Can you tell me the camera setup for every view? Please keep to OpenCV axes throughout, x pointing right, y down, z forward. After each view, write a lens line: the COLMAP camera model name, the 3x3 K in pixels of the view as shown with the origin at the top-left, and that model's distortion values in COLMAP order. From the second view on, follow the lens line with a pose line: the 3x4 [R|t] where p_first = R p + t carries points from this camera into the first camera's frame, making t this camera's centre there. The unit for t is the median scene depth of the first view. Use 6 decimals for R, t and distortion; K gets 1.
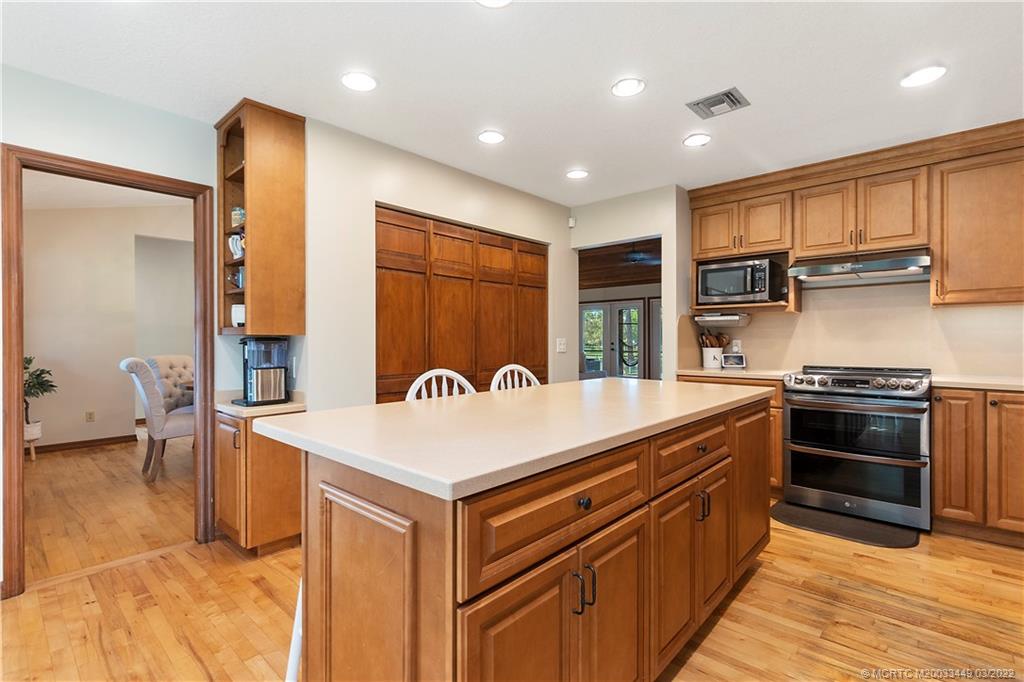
lens RADIAL K [[448.1, 0, 506.8], [0, 448.1, 338.7], [0, 0, 1]] dist [-0.001274, -0.000044]
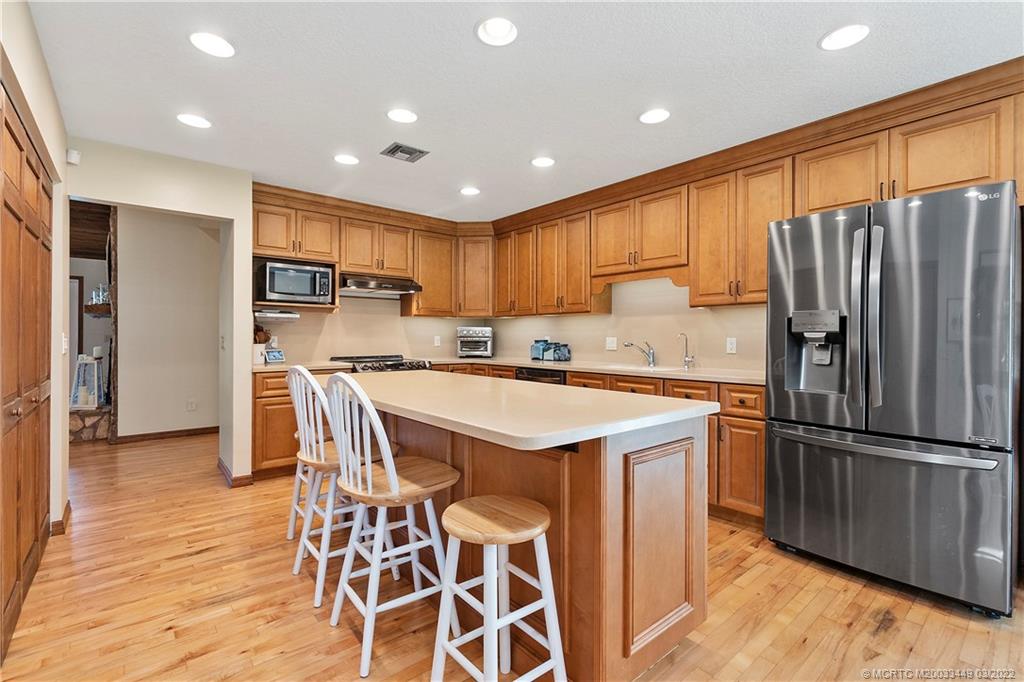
lens RADIAL K [[448.1, 0, 506.8], [0, 448.1, 338.7], [0, 0, 1]] dist [-0.001274, -0.000044]
pose [[0.146616, 0.000451, 0.989193, -0.518584], [-0.003491, 0.999994, 0.000061, 0.007292], [-0.989187, -0.003462, 0.146616, 0.353240]]
